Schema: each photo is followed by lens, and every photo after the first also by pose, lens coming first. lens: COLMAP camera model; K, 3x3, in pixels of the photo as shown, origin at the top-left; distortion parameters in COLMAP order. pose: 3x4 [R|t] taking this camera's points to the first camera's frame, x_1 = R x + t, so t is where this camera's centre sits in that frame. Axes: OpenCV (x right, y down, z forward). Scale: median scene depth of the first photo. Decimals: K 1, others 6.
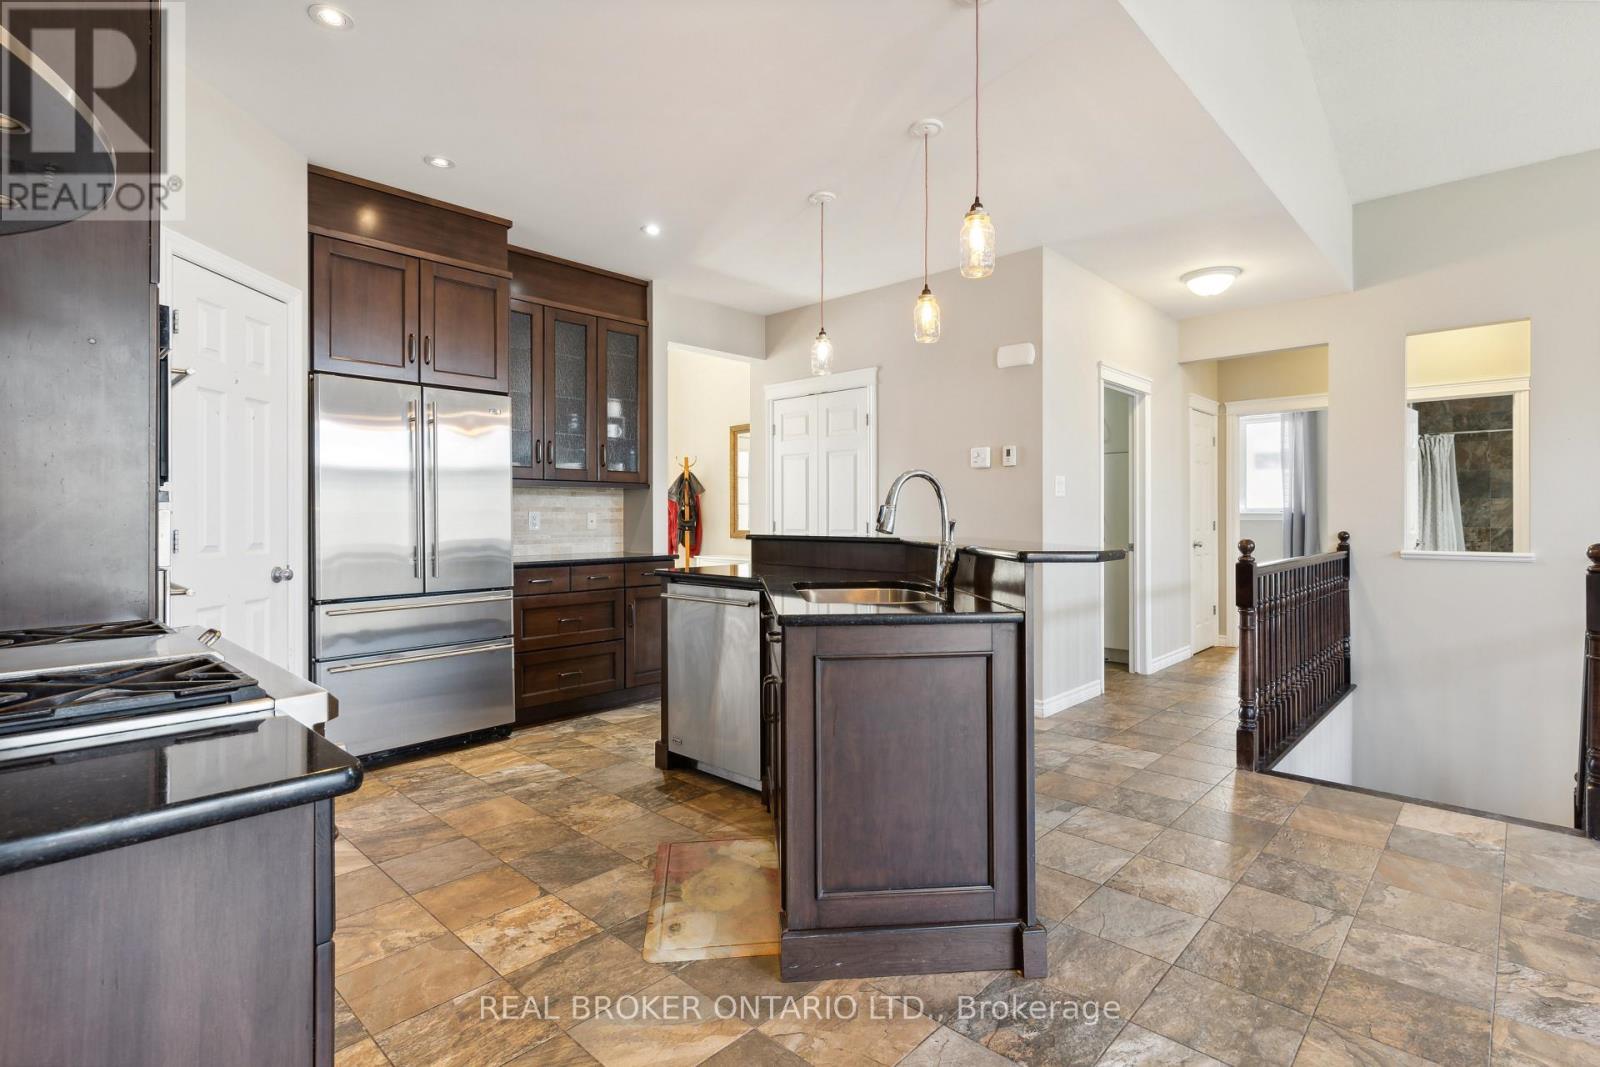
lens RADIAL K [[768.7, 0, 800.4], [0, 768.7, 518.1], [0, 0, 1]] dist [0.002872, 0.000491]
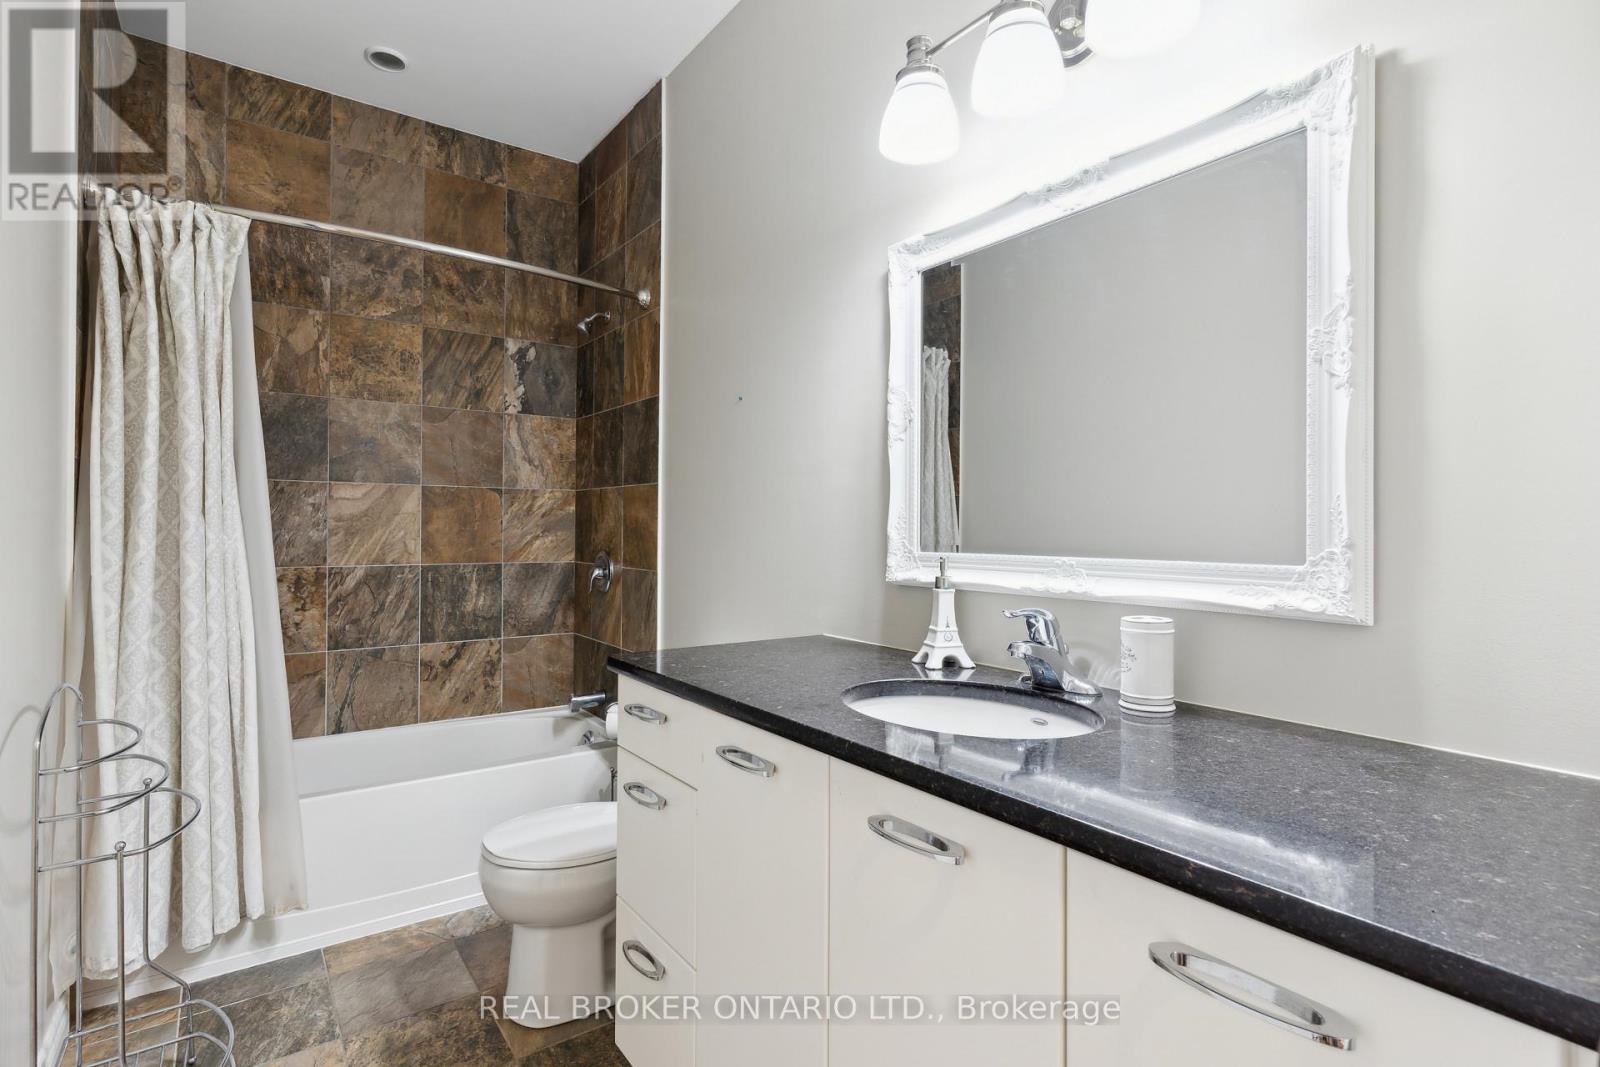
lens RADIAL K [[768.7, 0, 796.0], [0, 768.7, 528.9], [0, 0, 1]] dist [0.002872, 0.000491]
pose [[0.173425, 0.000592, 0.984847, 0.599110], [-0.002294, 0.999997, -0.000197, -0.004903], [-0.984844, -0.002225, 0.173426, 0.740980]]
